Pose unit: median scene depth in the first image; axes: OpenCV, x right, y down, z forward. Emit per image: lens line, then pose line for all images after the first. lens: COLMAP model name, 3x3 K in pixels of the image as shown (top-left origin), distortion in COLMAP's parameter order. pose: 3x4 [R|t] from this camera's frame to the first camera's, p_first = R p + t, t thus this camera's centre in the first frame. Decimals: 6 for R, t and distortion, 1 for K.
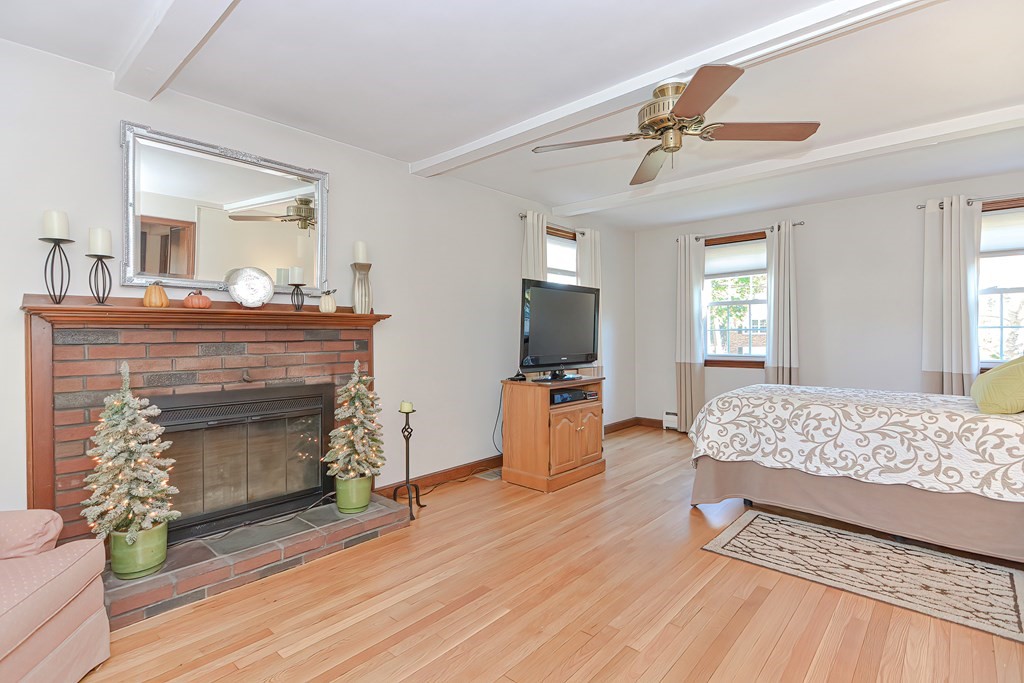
lens RADIAL K [[451.6, 0, 521.5], [0, 451.6, 344.4], [0, 0, 1]] dist [-0.016487, -0.000107]
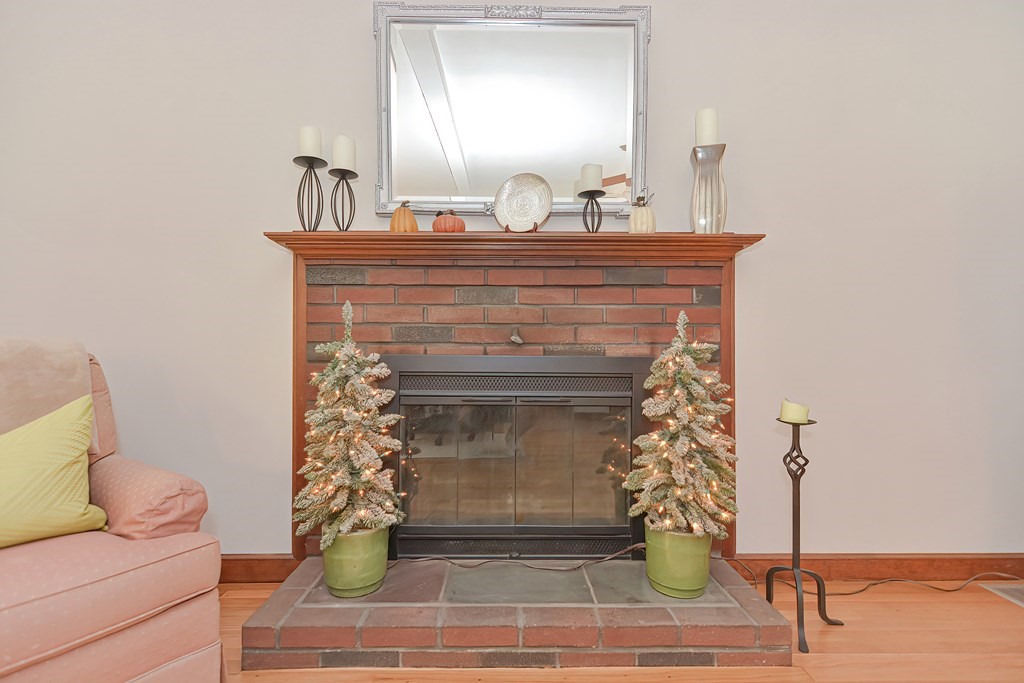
lens RADIAL K [[490.9, 0, 510.6], [0, 490.9, 349.1], [0, 0, 1]] dist [0.008906, -0.000362]
pose [[0.654236, 0.005478, -0.756270, -0.056875], [-0.010408, 0.999944, -0.001761, 0.083930], [0.756219, 0.009023, 0.654257, 0.470403]]
